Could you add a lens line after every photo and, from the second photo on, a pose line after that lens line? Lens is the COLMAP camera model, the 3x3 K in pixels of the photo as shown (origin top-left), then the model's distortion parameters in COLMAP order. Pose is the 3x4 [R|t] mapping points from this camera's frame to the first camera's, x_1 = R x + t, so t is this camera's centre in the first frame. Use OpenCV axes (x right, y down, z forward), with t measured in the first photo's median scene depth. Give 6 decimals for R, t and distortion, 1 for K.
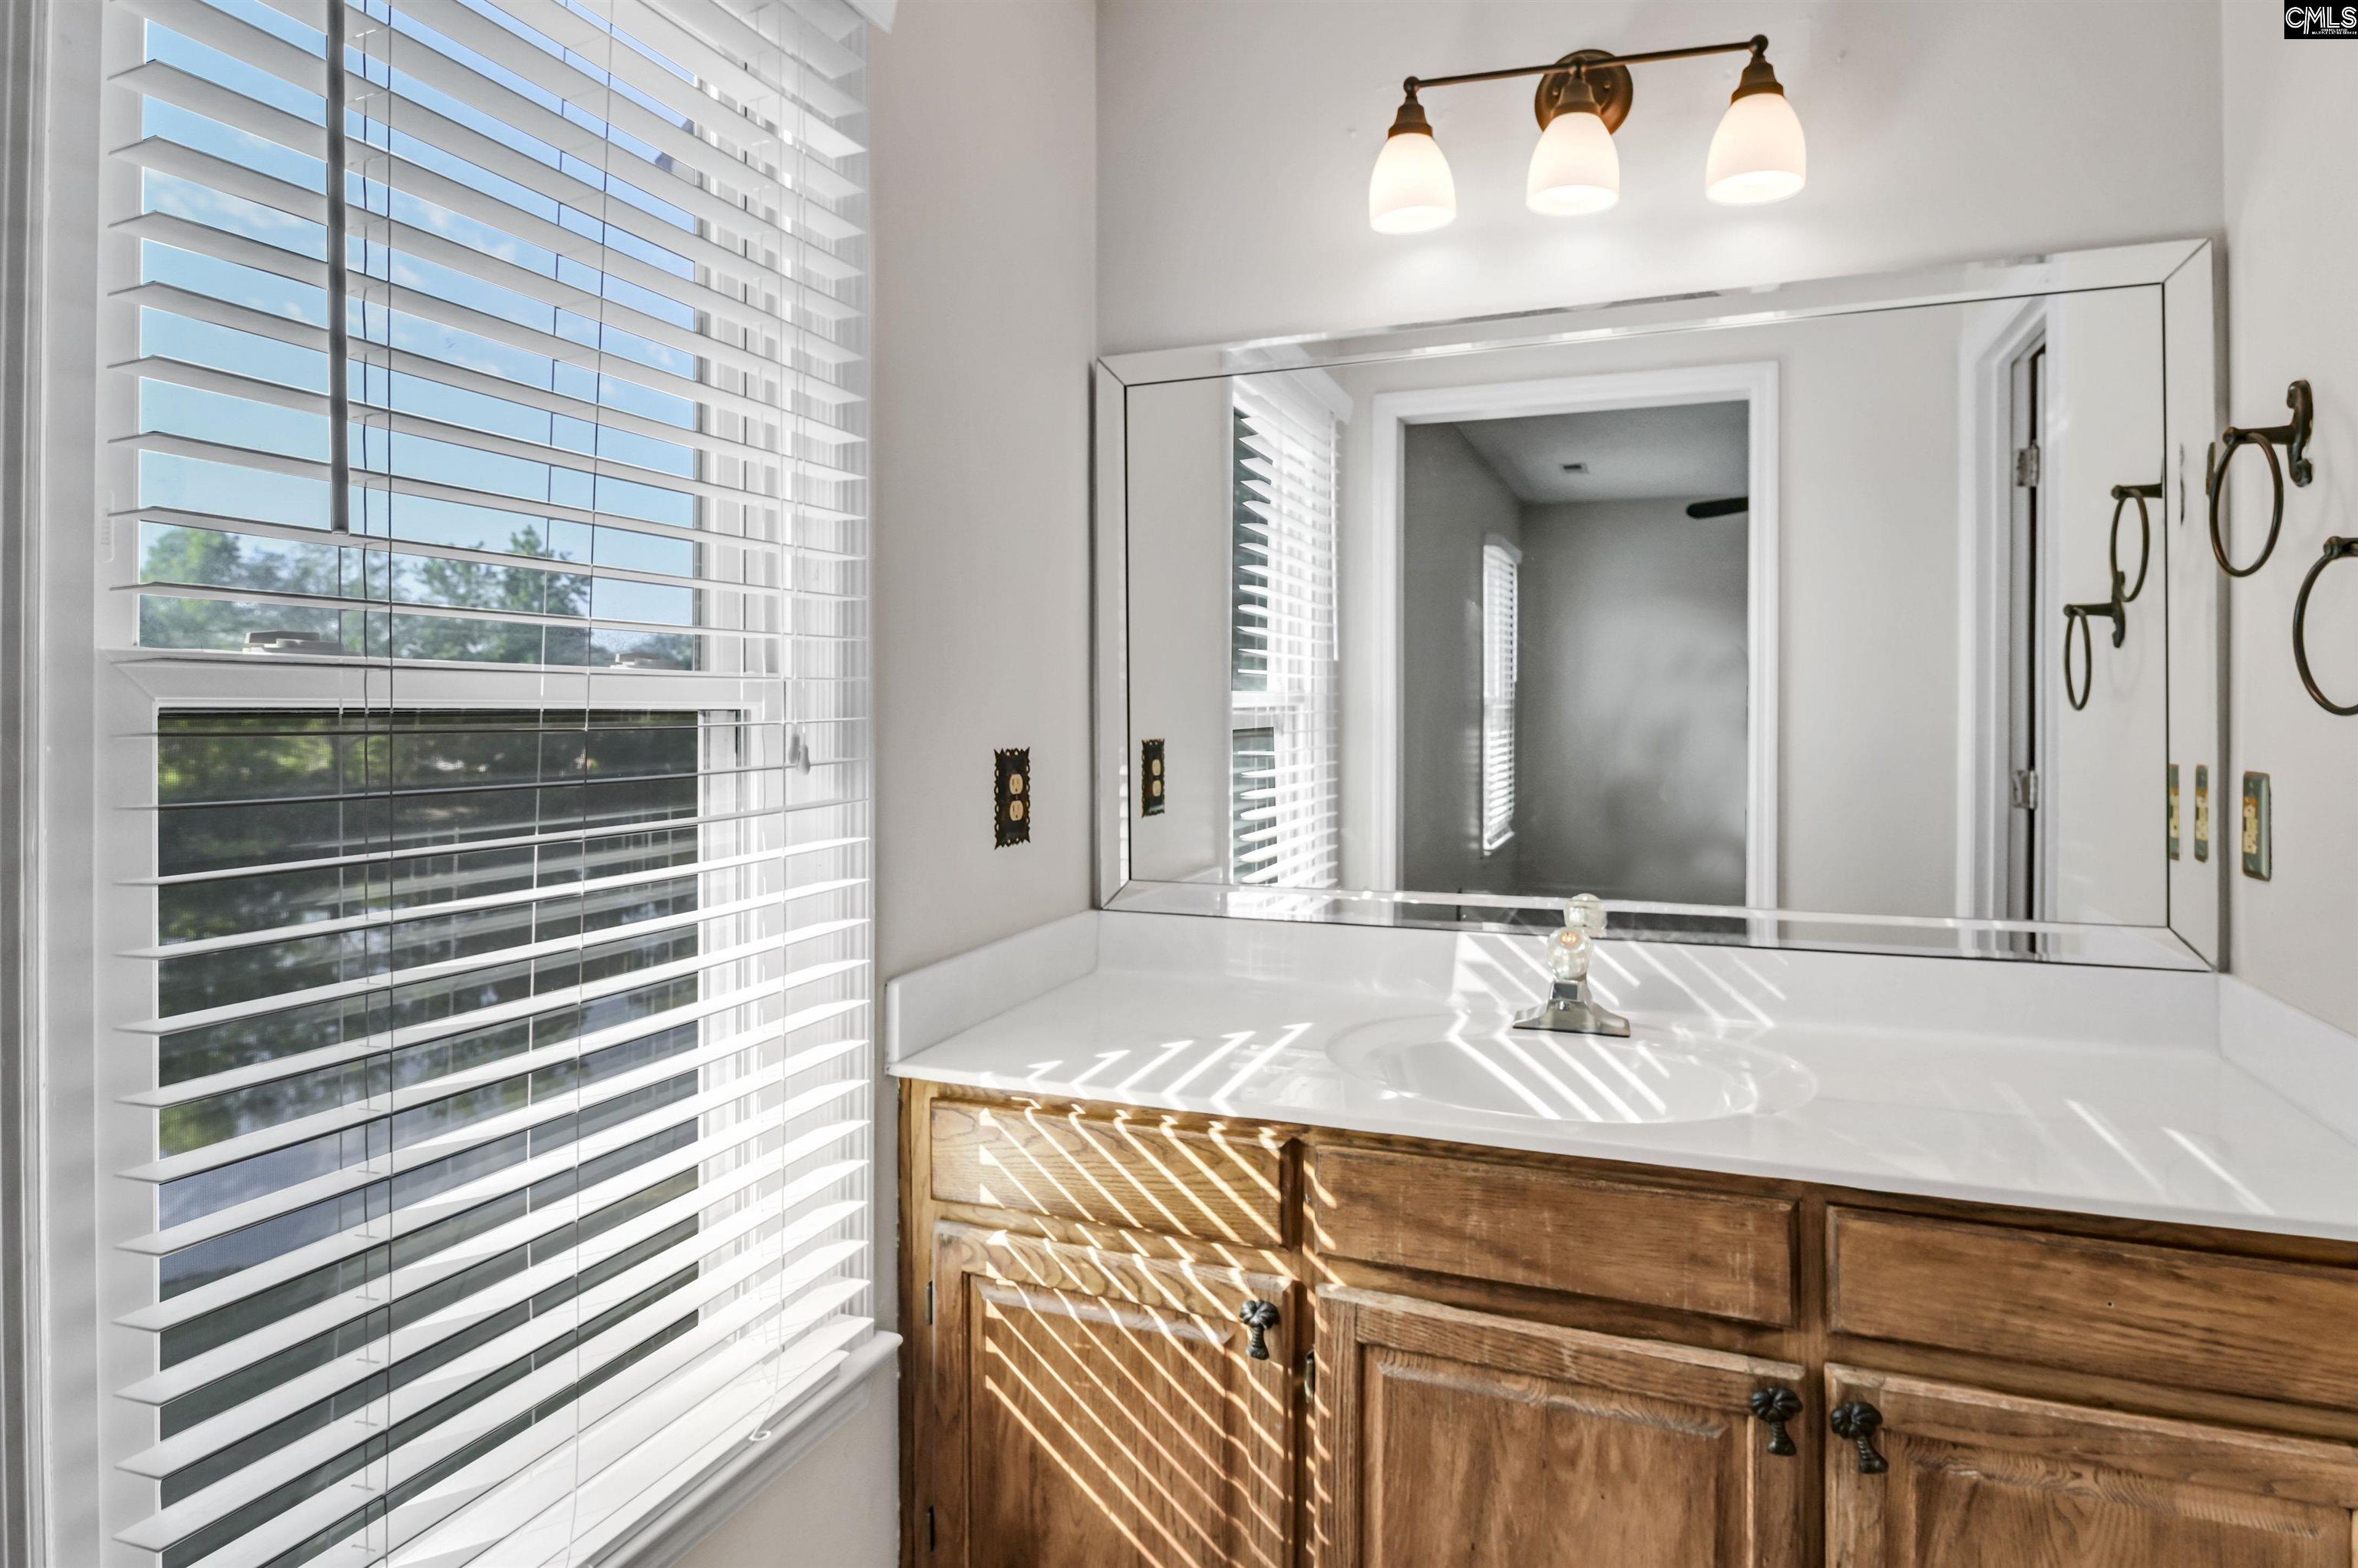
lens RADIAL K [[1218.5, 0, 1205.0], [0, 1218.5, 724.6], [0, 0, 1]] dist [0.003935, -0.007524]
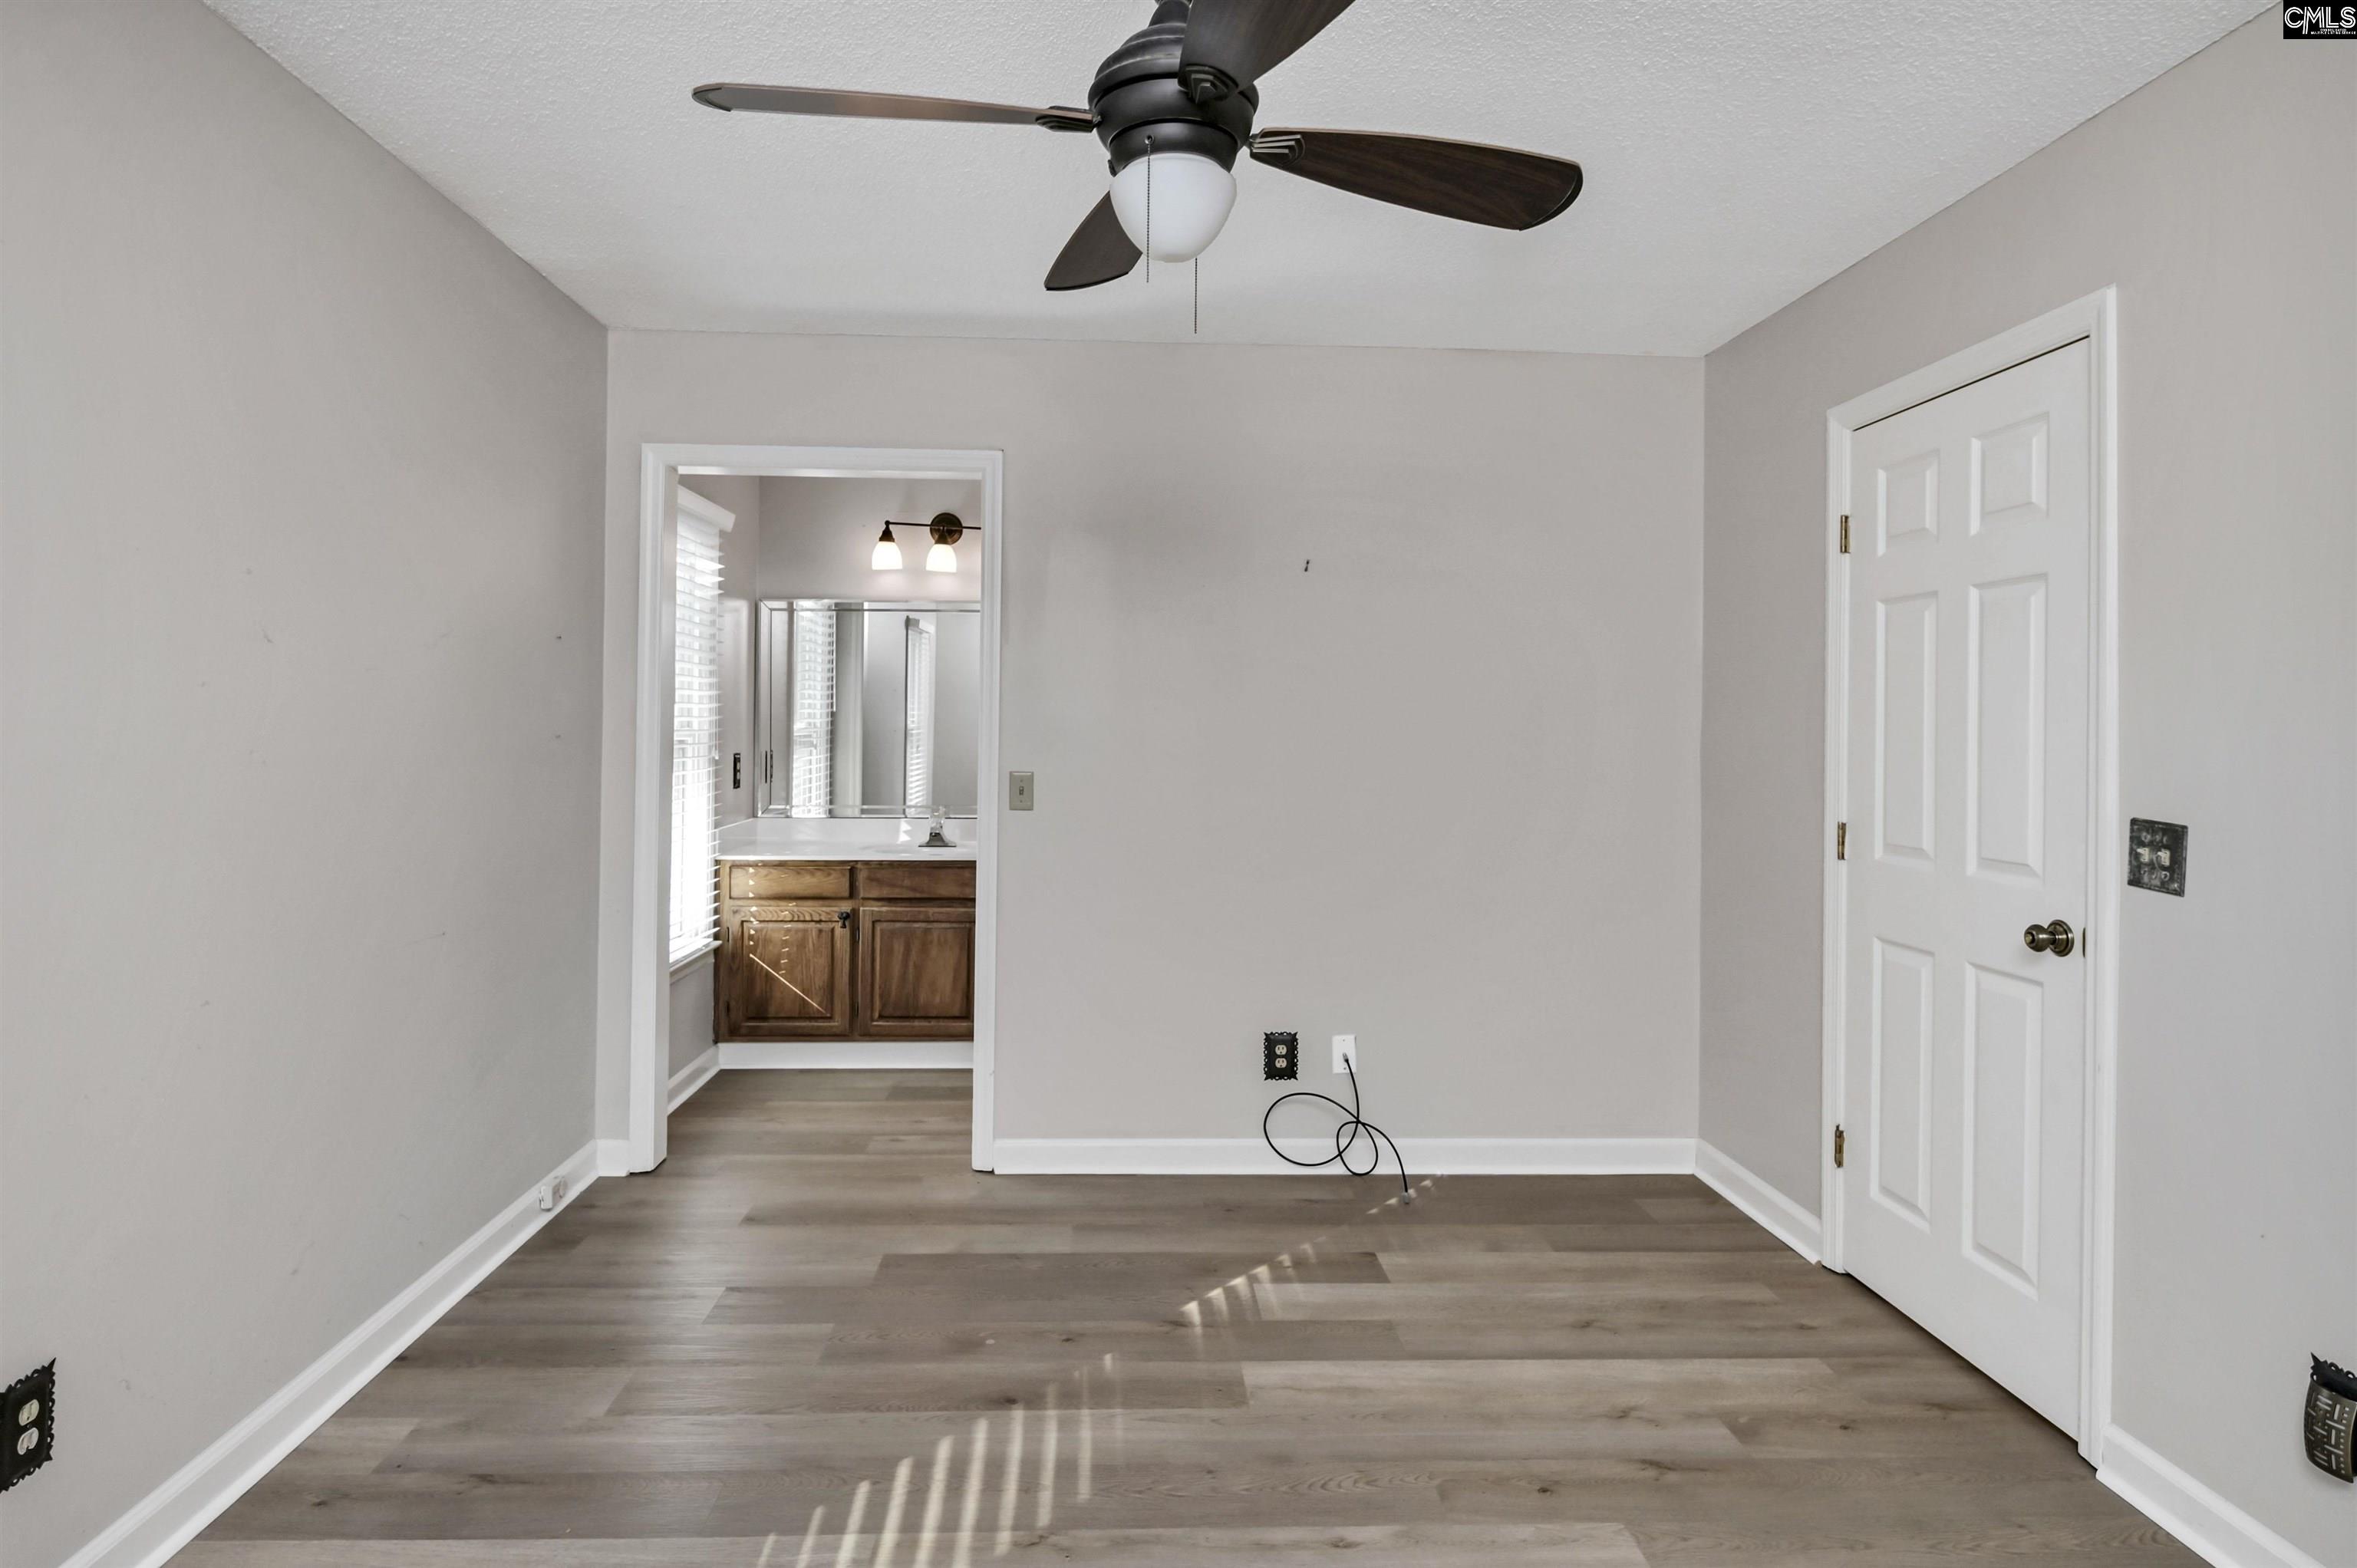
lens RADIAL K [[1269.5, 0, 1135.3], [0, 1269.5, 730.2], [0, 0, 1]] dist [0.008170, -0.009666]
pose [[0.925711, 0.004695, 0.378204, -0.571012], [-0.008159, 0.999938, 0.007558, -0.078984], [-0.378145, -0.010082, 0.925692, -2.717820]]
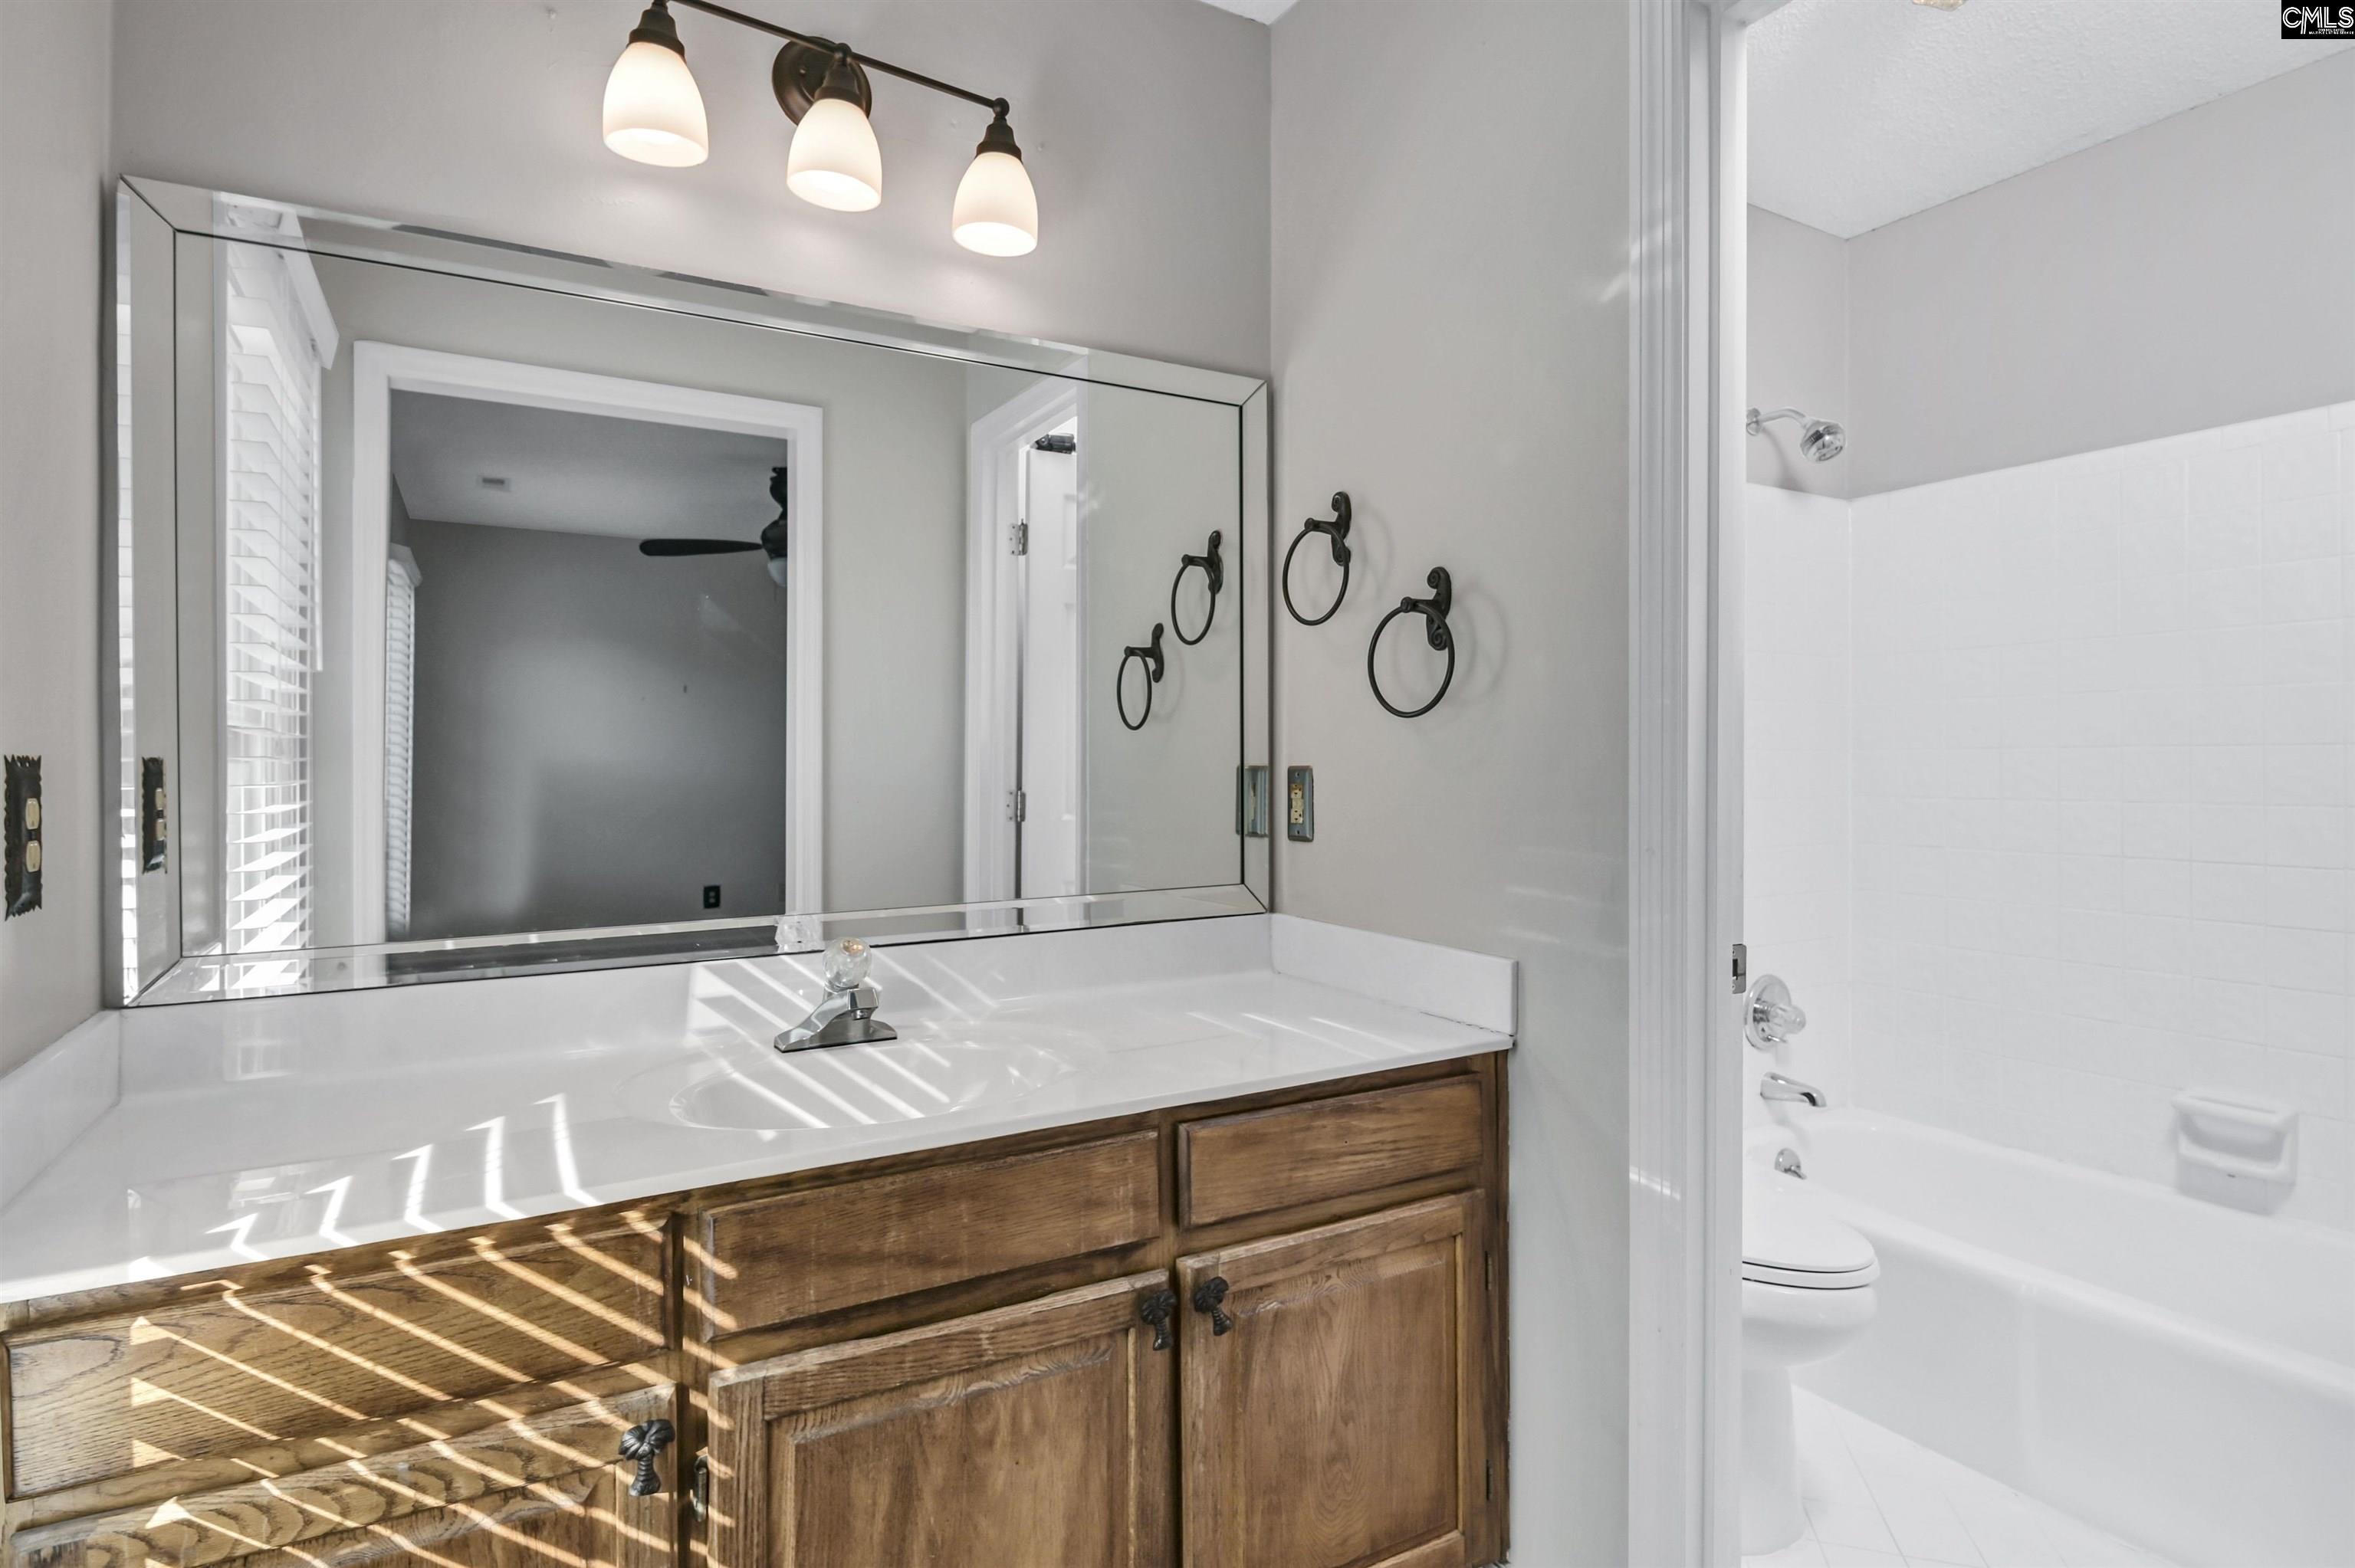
lens RADIAL K [[1216.9, 0, 1183.8], [0, 1216.9, 773.0], [0, 0, 1]] dist [0.003935, -0.007524]
pose [[0.647131, -0.011312, 0.762295, -0.341896], [0.012766, 0.999911, 0.004001, 0.045594], [-0.762272, 0.007143, 0.647217, 0.210467]]
